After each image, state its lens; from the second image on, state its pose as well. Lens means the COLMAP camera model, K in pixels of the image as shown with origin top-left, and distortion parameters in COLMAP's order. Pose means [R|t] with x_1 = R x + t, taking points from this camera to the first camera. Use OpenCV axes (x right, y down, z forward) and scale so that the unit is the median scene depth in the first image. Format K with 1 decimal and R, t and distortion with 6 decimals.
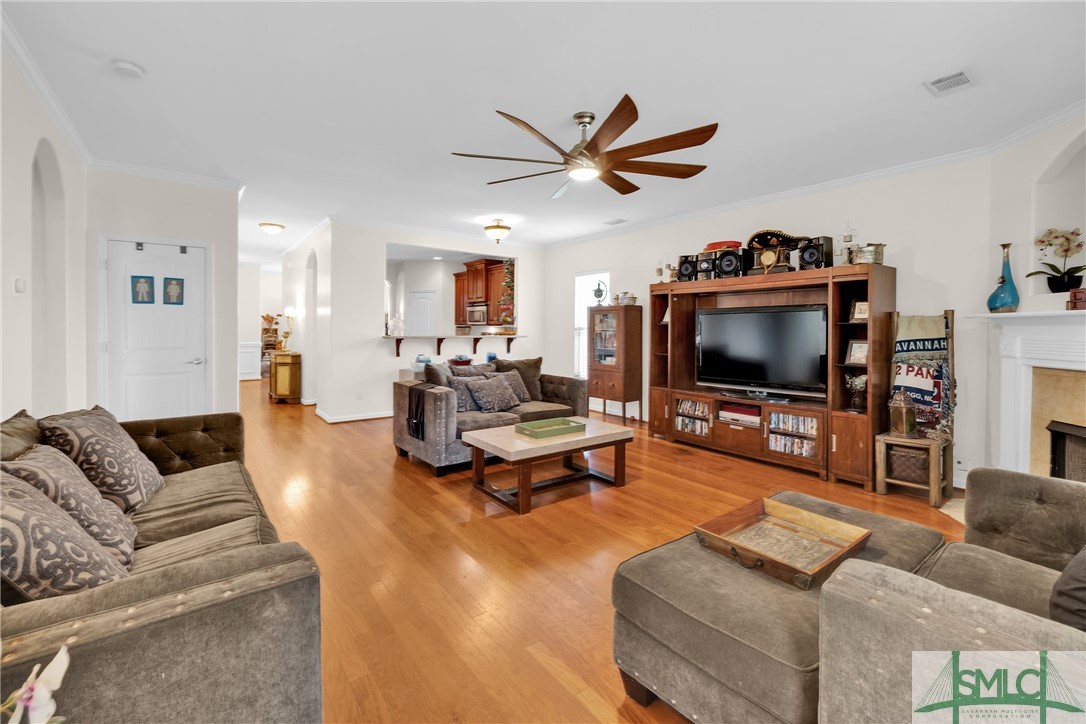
lens RADIAL K [[469.4, 0, 533.8], [0, 469.4, 331.4], [0, 0, 1]] dist [0.000237, 0.000606]
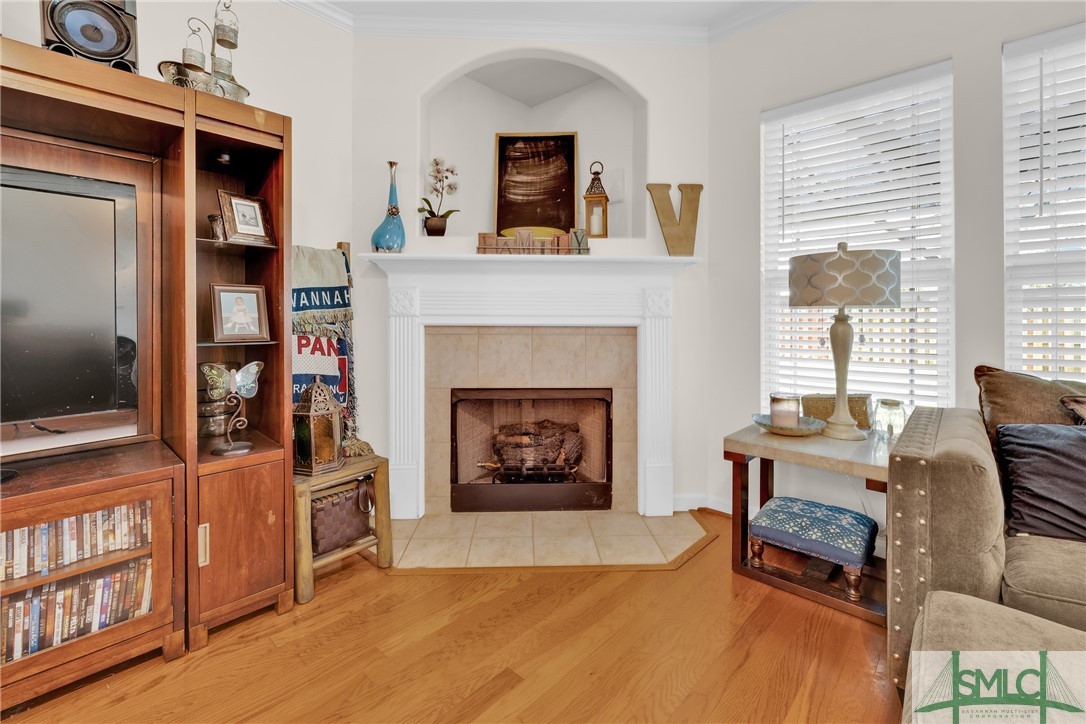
lens RADIAL K [[469.4, 0, 516.3], [0, 469.4, 320.6], [0, 0, 1]] dist [0.000237, 0.000606]
pose [[-0.177635, -0.006382, 0.984076, 0.224559], [0.005348, 0.999958, 0.007451, 0.053475], [-0.984082, 0.006586, -0.177594, 0.868042]]
